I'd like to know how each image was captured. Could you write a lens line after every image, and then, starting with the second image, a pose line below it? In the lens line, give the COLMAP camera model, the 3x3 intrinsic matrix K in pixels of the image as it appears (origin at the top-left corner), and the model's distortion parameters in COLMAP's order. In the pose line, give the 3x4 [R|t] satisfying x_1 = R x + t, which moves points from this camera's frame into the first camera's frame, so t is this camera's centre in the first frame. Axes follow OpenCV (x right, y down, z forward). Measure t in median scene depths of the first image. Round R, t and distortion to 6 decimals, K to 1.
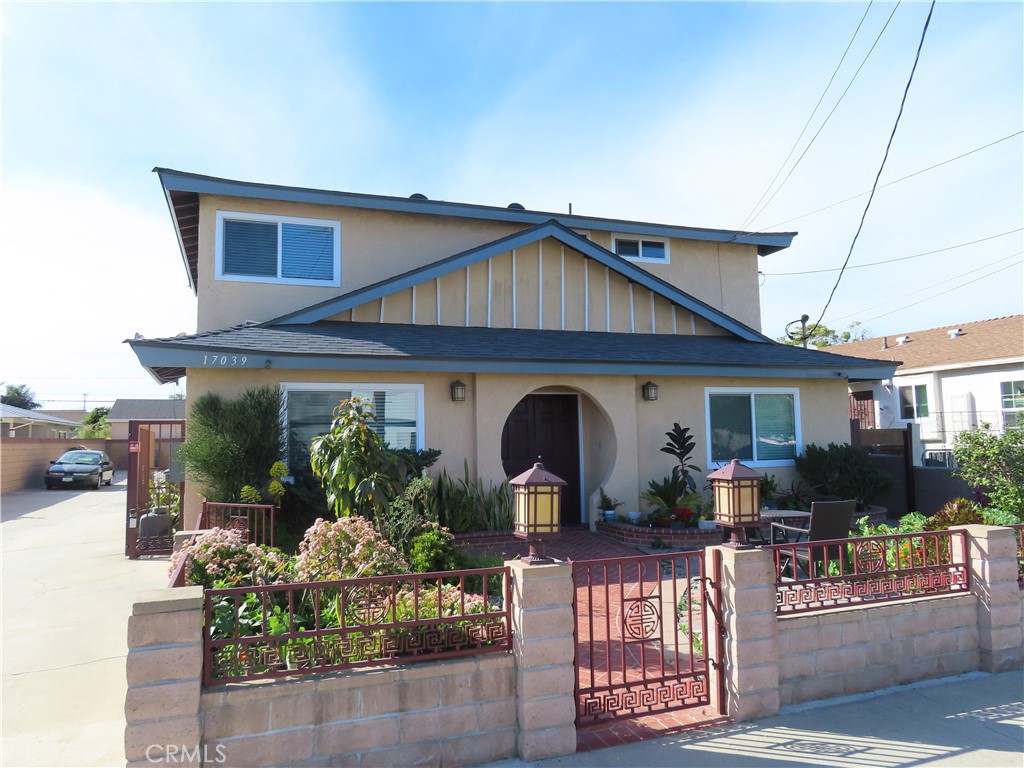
lens RADIAL K [[732.3, 0, 512.0], [0, 732.3, 384.0], [0, 0, 1]] dist [-0.014282, -0.000633]
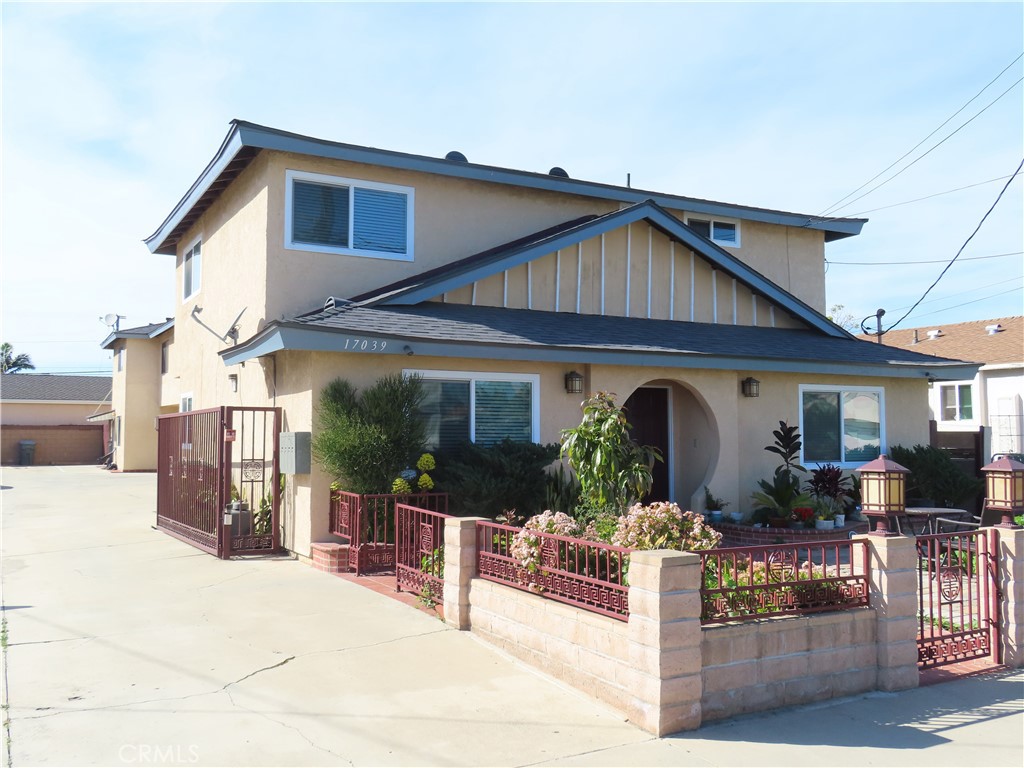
lens RADIAL K [[935.5, 0, 512.0], [0, 935.5, 384.0], [0, 0, 1]] dist [0.003757, -0.001281]
pose [[0.990055, 0.026212, 0.138216, -0.288981], [-0.028936, 0.999424, 0.017731, -0.007000], [-0.137672, -0.021554, 0.990243, -0.165241]]
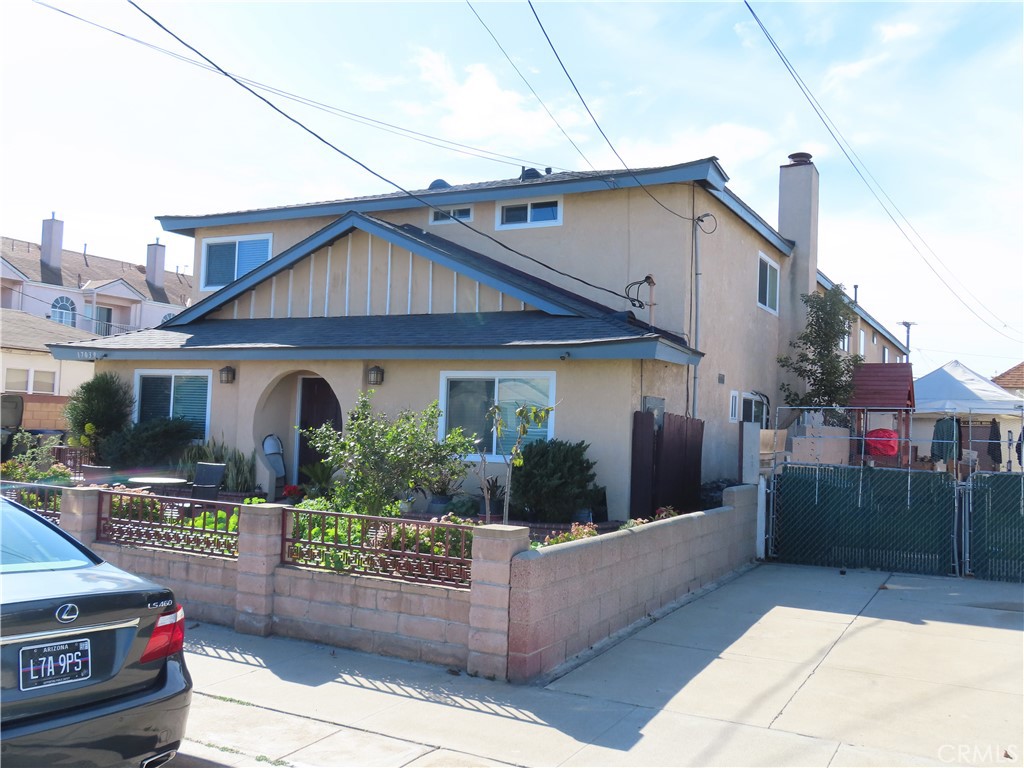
lens RADIAL K [[935.5, 0, 512.0], [0, 935.5, 384.0], [0, 0, 1]] dist [0.003757, -0.001281]
pose [[0.659264, 0.008759, -0.751861, 1.274708], [0.010130, 0.999738, 0.020529, -0.002436], [0.751844, -0.021151, 0.659002, 0.298639]]
